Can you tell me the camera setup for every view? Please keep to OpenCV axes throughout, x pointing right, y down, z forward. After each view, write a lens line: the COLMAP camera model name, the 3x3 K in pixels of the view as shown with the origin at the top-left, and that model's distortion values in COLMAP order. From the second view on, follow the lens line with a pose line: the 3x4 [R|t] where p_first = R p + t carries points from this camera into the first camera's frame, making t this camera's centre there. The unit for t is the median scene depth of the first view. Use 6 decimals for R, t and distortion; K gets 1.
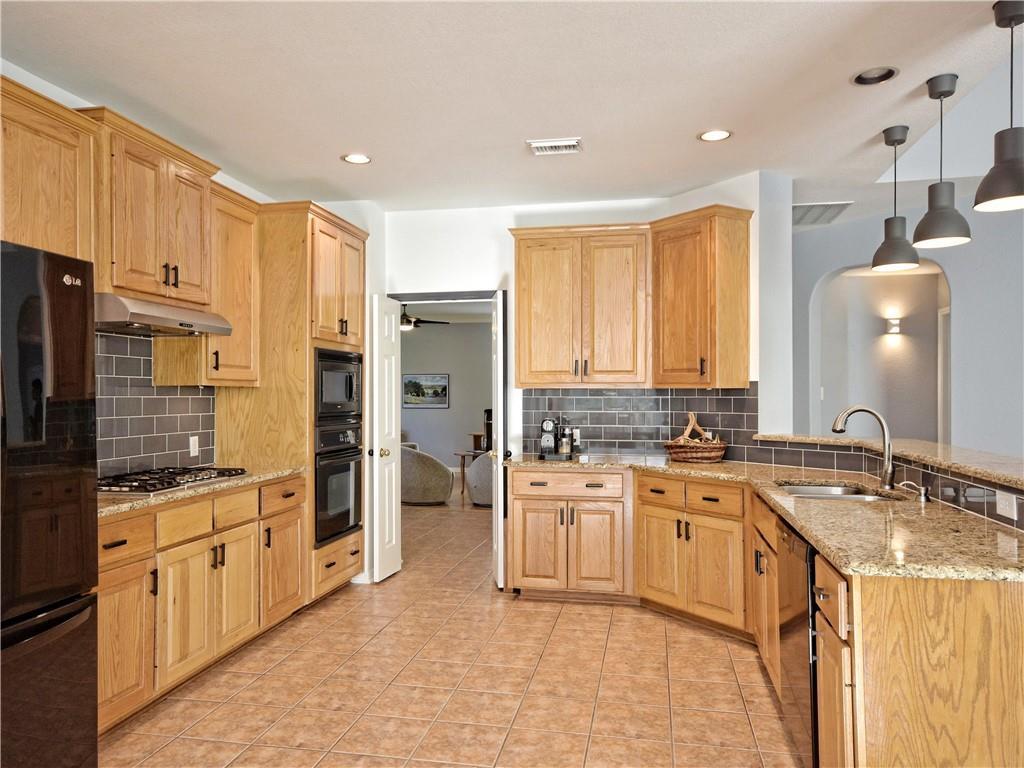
lens RADIAL K [[721.4, 0, 511.6], [0, 721.4, 389.5], [0, 0, 1]] dist [0.007409, 0.015309]
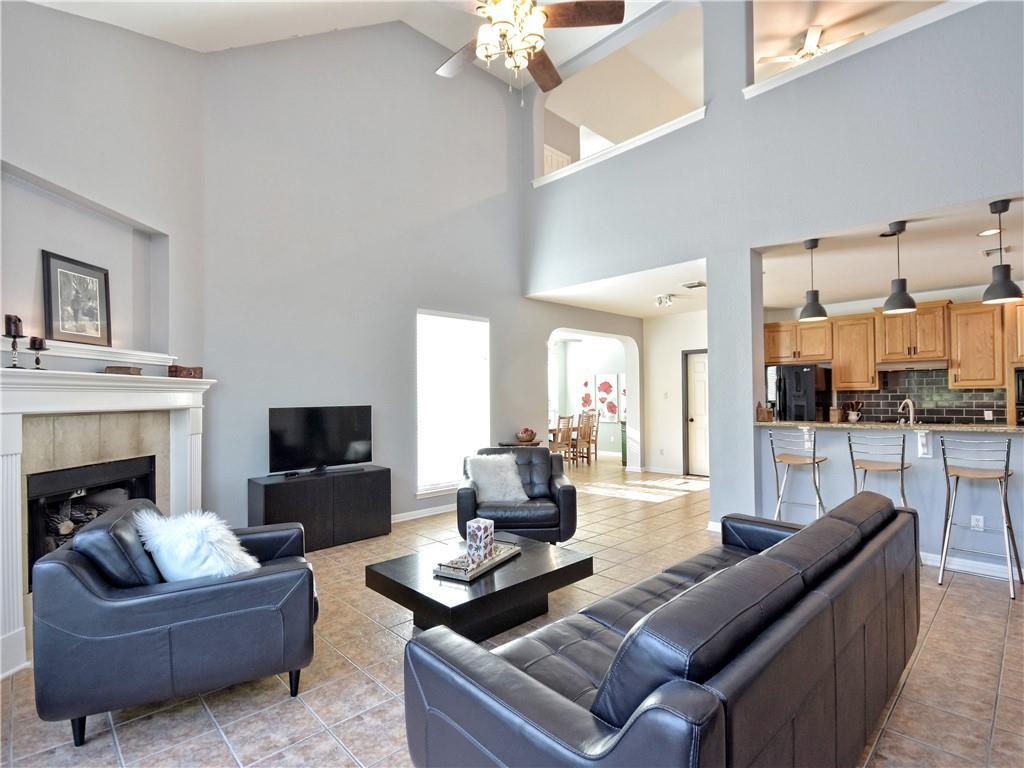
lens RADIAL K [[507.1, 0, 516.0], [0, 507.1, 385.6], [0, 0, 1]] dist [-0.001687, -0.000995]
pose [[-0.576845, -0.011660, -0.816770, 1.621391], [0.016912, 0.999513, -0.026213, 0.002960], [0.816678, -0.028934, -0.576367, 0.696672]]
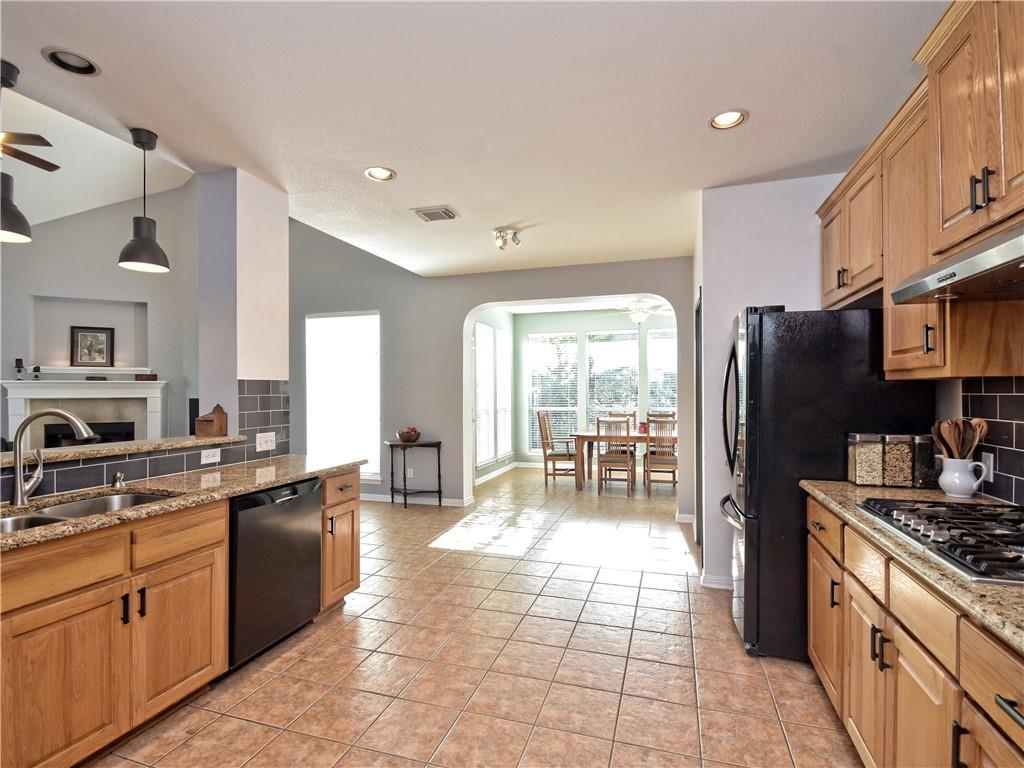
lens RADIAL K [[507.1, 0, 509.0], [0, 507.1, 388.1], [0, 0, 1]] dist [-0.001687, -0.000995]
pose [[-0.992118, 0.005446, 0.125186, -0.109571], [0.003821, 0.999905, -0.013211, 0.005854], [-0.125246, -0.012628, -0.992045, 1.157827]]
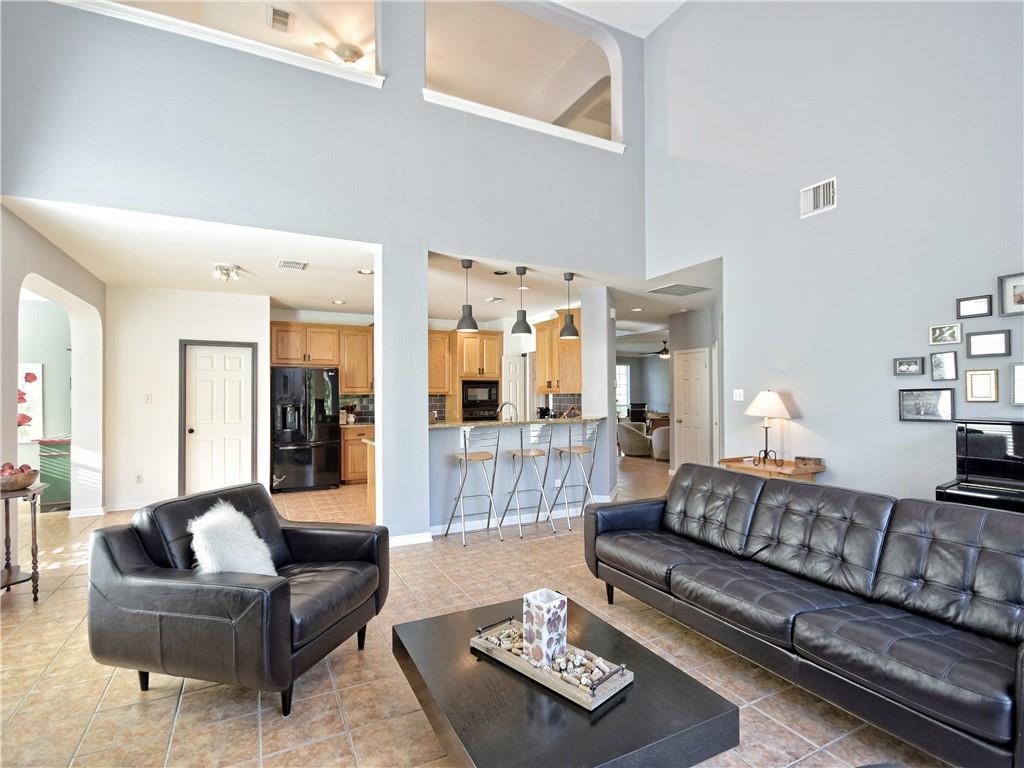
lens RADIAL K [[507.1, 0, 518.3], [0, 507.1, 392.2], [0, 0, 1]] dist [-0.001687, -0.000995]
pose [[0.611864, -0.009292, -0.790908, 1.408731], [0.011417, 0.999931, -0.002915, -0.003052], [0.790880, -0.007246, 0.611928, -0.034075]]
